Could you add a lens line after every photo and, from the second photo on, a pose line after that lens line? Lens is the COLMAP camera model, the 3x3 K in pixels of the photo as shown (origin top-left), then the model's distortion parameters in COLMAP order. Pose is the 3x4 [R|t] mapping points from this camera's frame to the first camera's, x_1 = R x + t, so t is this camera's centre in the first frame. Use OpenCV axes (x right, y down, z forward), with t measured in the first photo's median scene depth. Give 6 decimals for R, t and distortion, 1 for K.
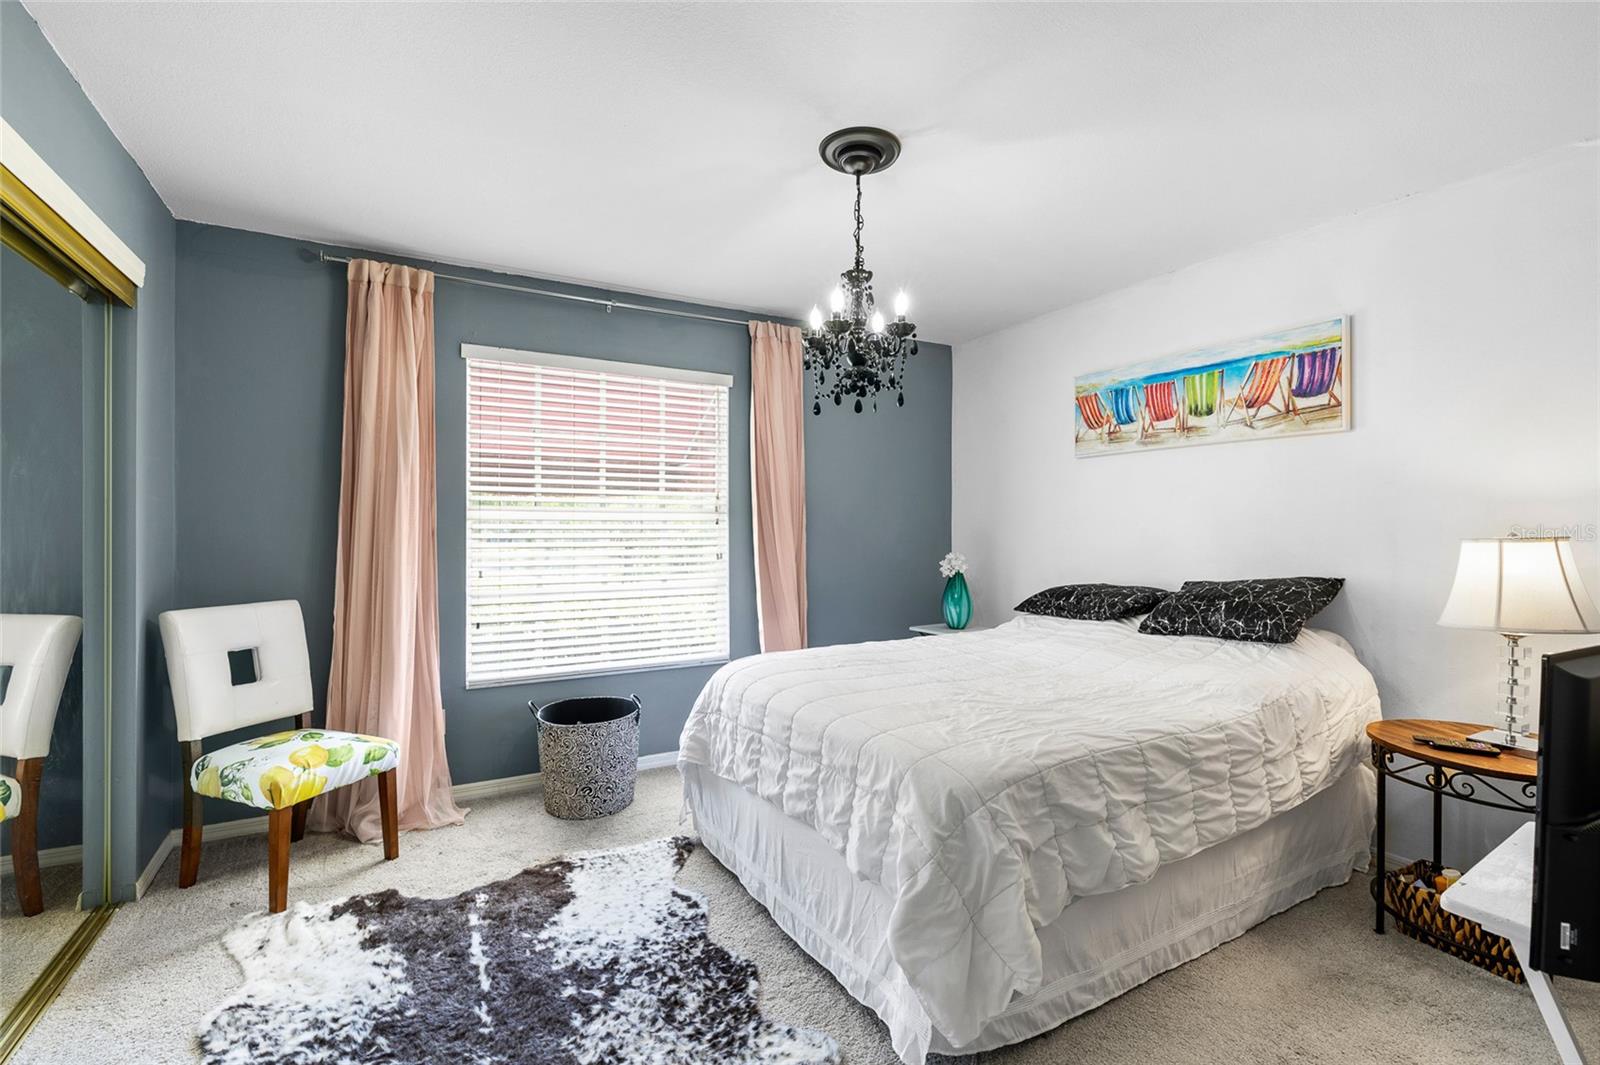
lens RADIAL K [[731.3, 0, 807.3], [0, 731.3, 528.7], [0, 0, 1]] dist [-0.007453, 0.002622]
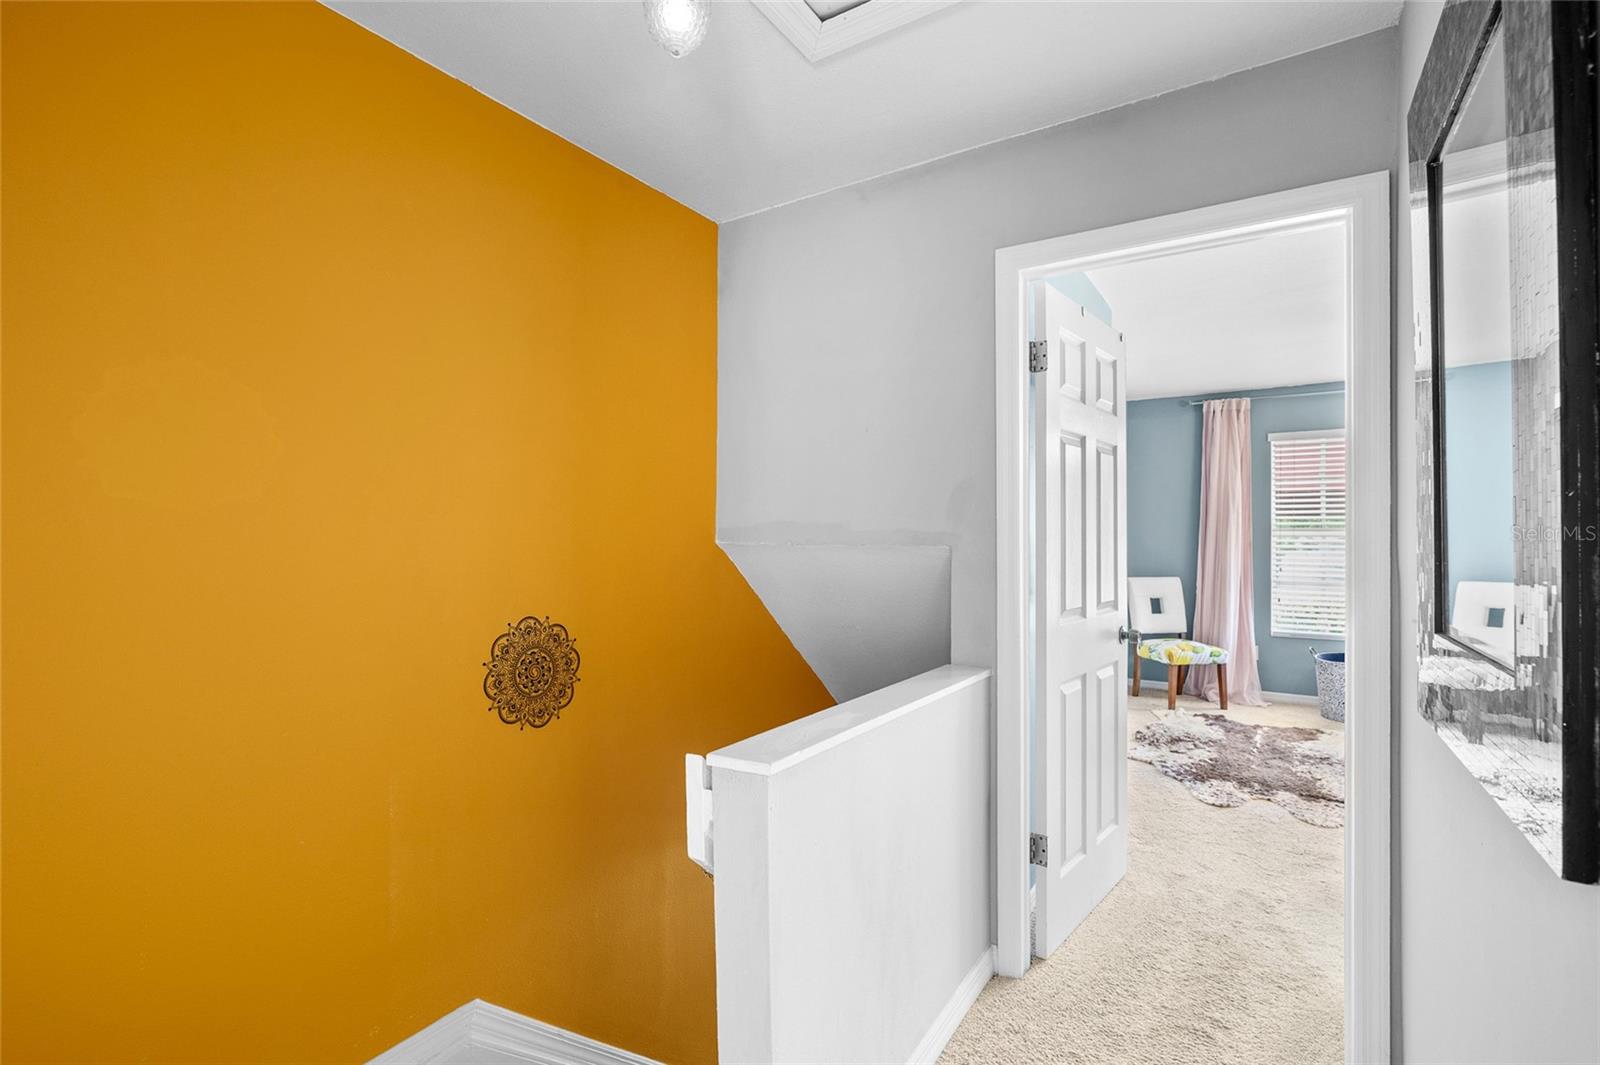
lens RADIAL K [[731.3, 0, 805.4], [0, 731.3, 541.5], [0, 0, 1]] dist [-0.007453, 0.002622]
pose [[0.472485, -0.009883, -0.881283, 0.582898], [-0.007513, 0.999856, -0.015241, 0.037391], [0.881306, 0.013822, 0.472343, -0.853160]]
